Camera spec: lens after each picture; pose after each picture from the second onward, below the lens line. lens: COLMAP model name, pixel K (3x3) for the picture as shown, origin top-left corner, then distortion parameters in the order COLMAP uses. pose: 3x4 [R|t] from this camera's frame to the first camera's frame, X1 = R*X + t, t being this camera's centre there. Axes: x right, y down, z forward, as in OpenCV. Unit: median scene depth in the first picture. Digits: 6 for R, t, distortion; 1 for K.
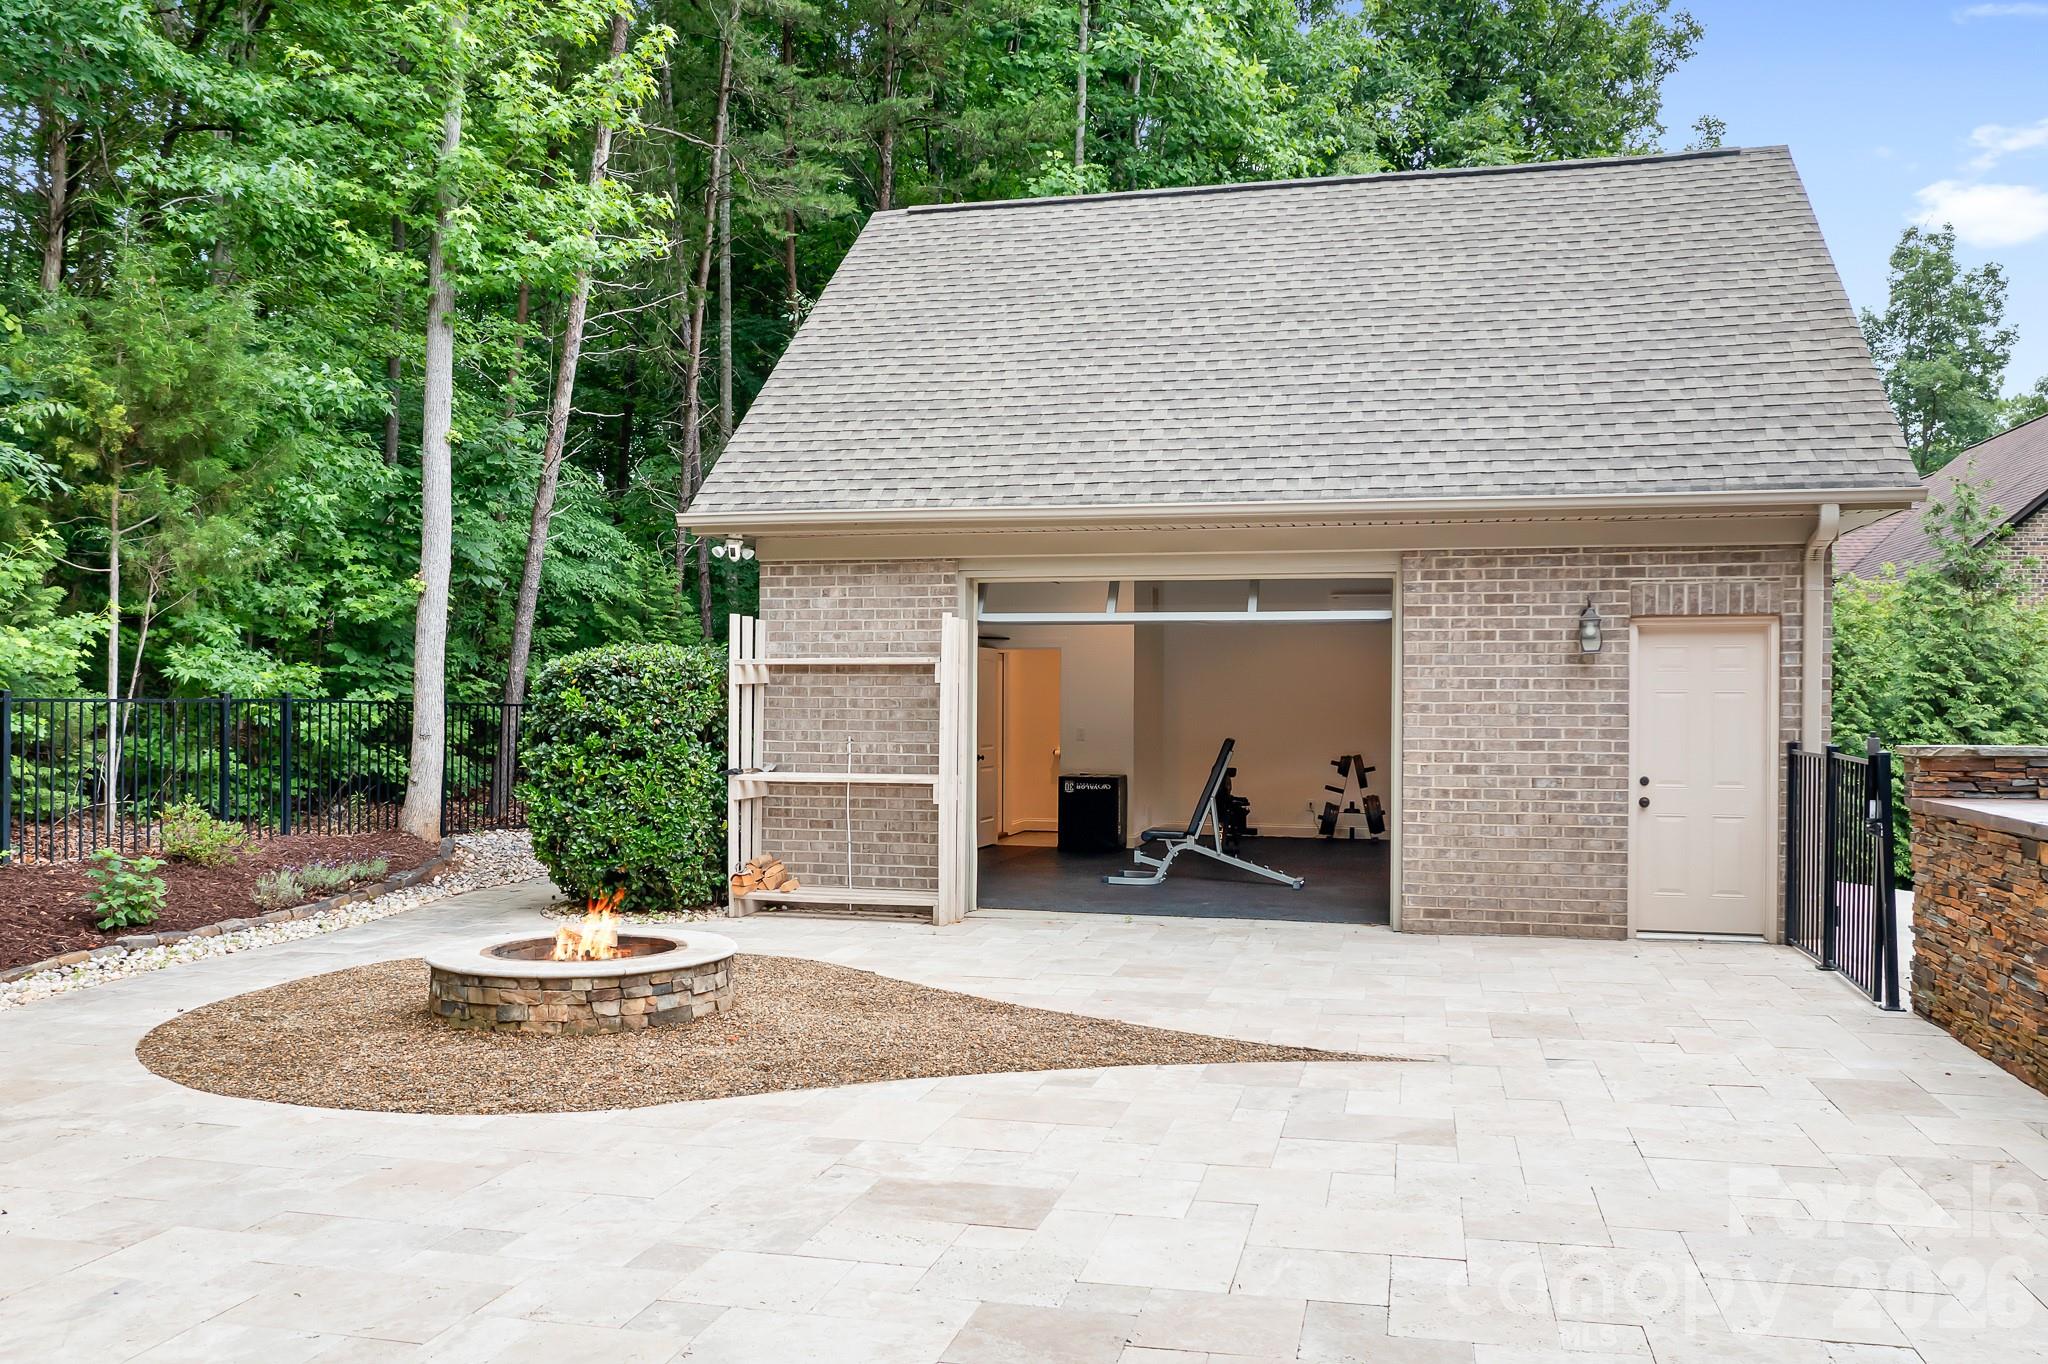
lens RADIAL K [[1631.6, 0, 1020.1], [0, 1631.6, 686.3], [0, 0, 1]] dist [-0.015868, 0.014898]
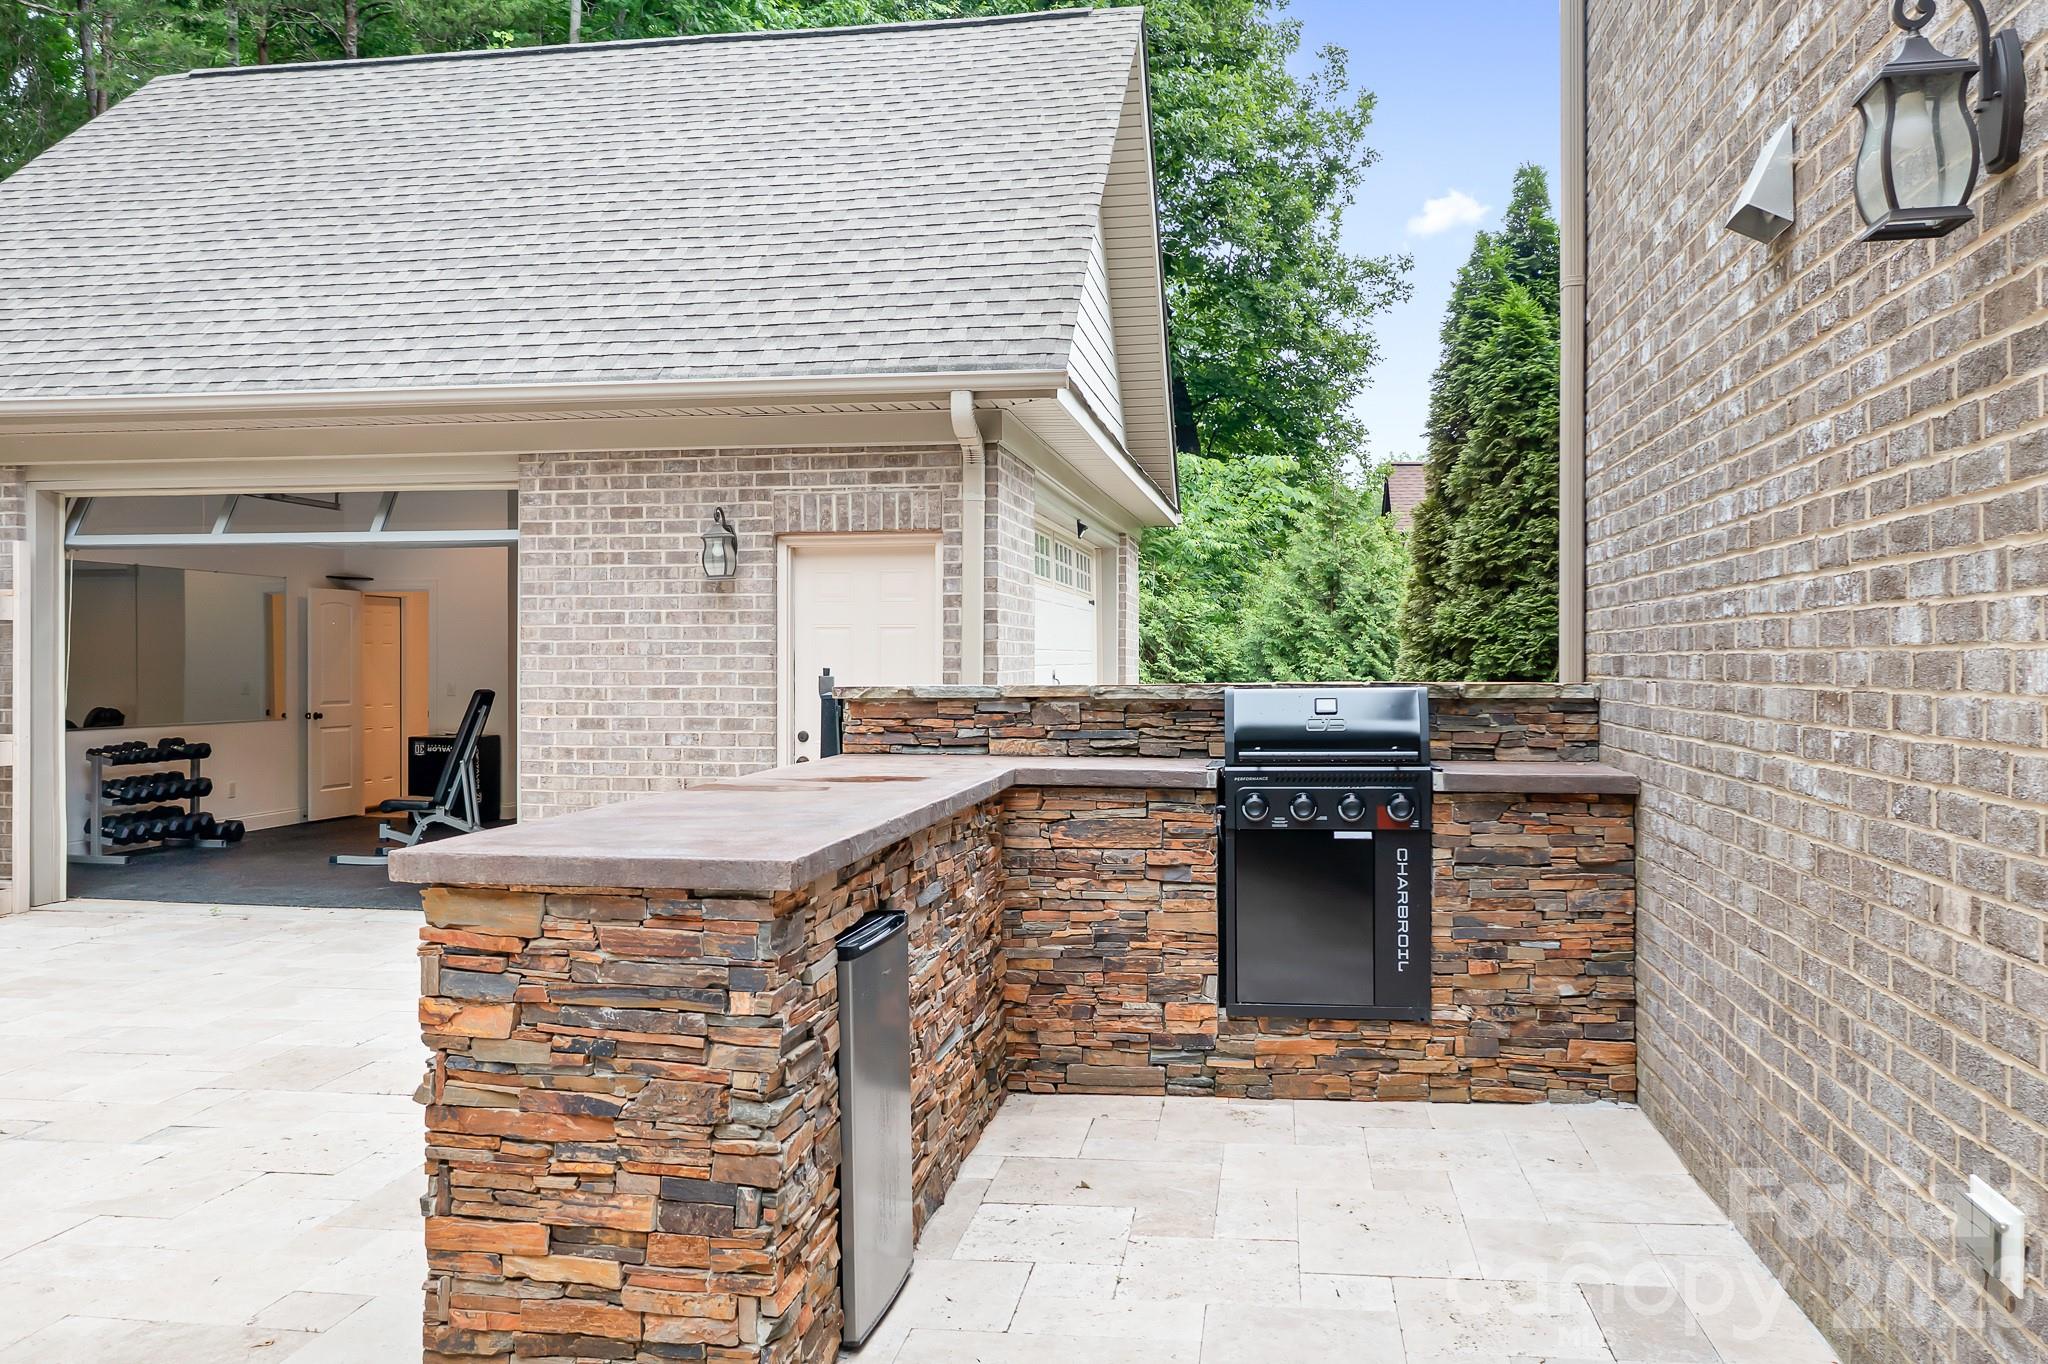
lens RADIAL K [[1631.6, 0, 990.1], [0, 1631.6, 648.7], [0, 0, 1]] dist [-0.015868, 0.014898]
pose [[0.996950, -0.002352, 0.078007, 0.410320], [0.002428, 0.999997, -0.000871, 0.015102], [-0.078004, 0.001058, 0.996952, 0.176363]]
